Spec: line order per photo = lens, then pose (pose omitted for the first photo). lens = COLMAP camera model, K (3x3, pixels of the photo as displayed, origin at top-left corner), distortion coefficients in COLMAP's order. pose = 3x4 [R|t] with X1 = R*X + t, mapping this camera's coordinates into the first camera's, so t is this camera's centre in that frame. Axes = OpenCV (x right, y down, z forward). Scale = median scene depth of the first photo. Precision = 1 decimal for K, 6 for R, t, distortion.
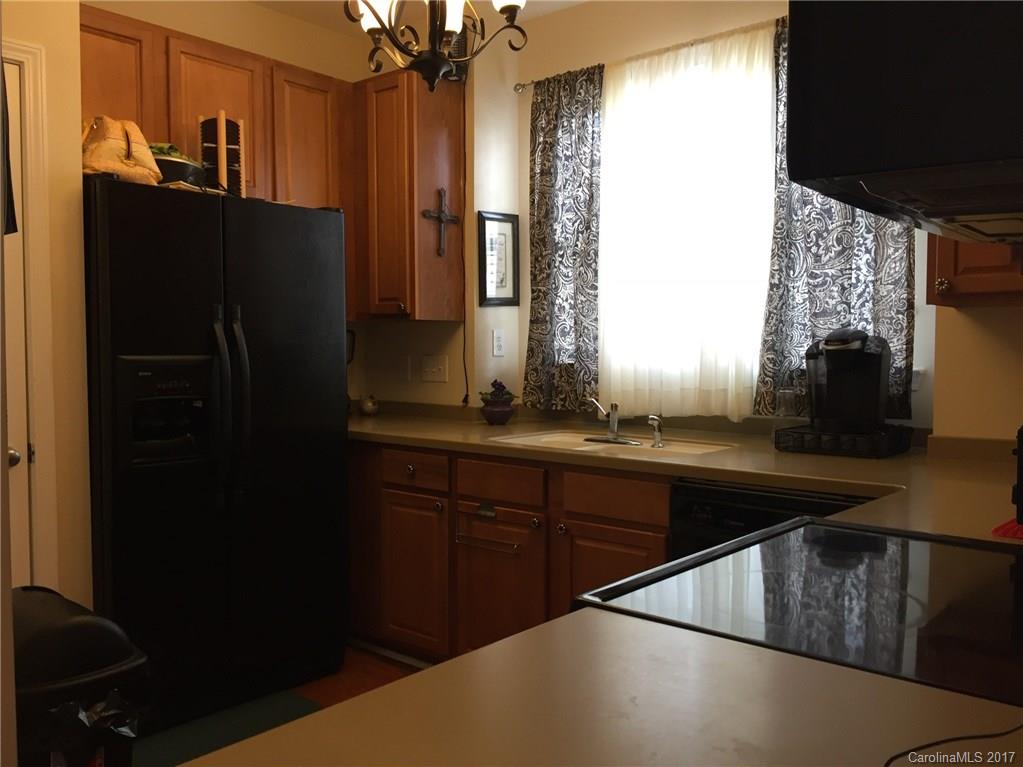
lens RADIAL K [[880.3, 0, 511.5], [0, 880.3, 383.5], [0, 0, 1]] dist [0.088369, -0.118353]
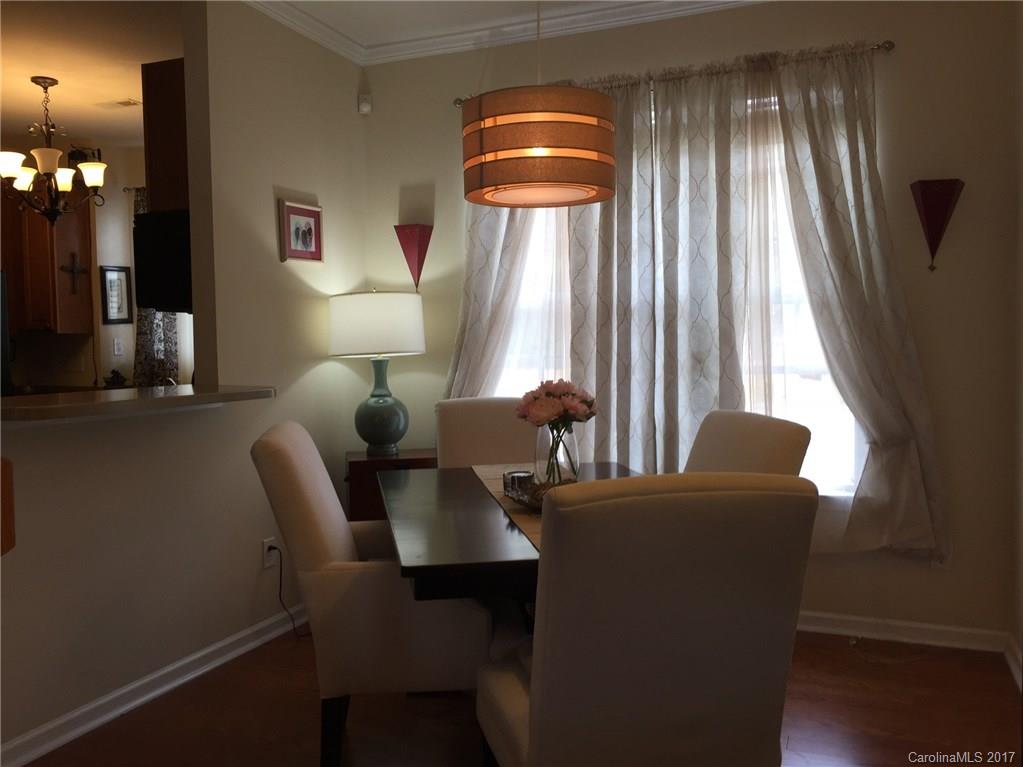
lens RADIAL K [[880.3, 0, 511.5], [0, 880.3, 383.5], [0, 0, 1]] dist [0.088369, -0.118353]
pose [[0.948076, -0.027843, 0.316824, 0.155239], [0.027467, 0.999607, 0.005652, 0.032529], [-0.316857, 0.003343, 0.948468, -0.803804]]
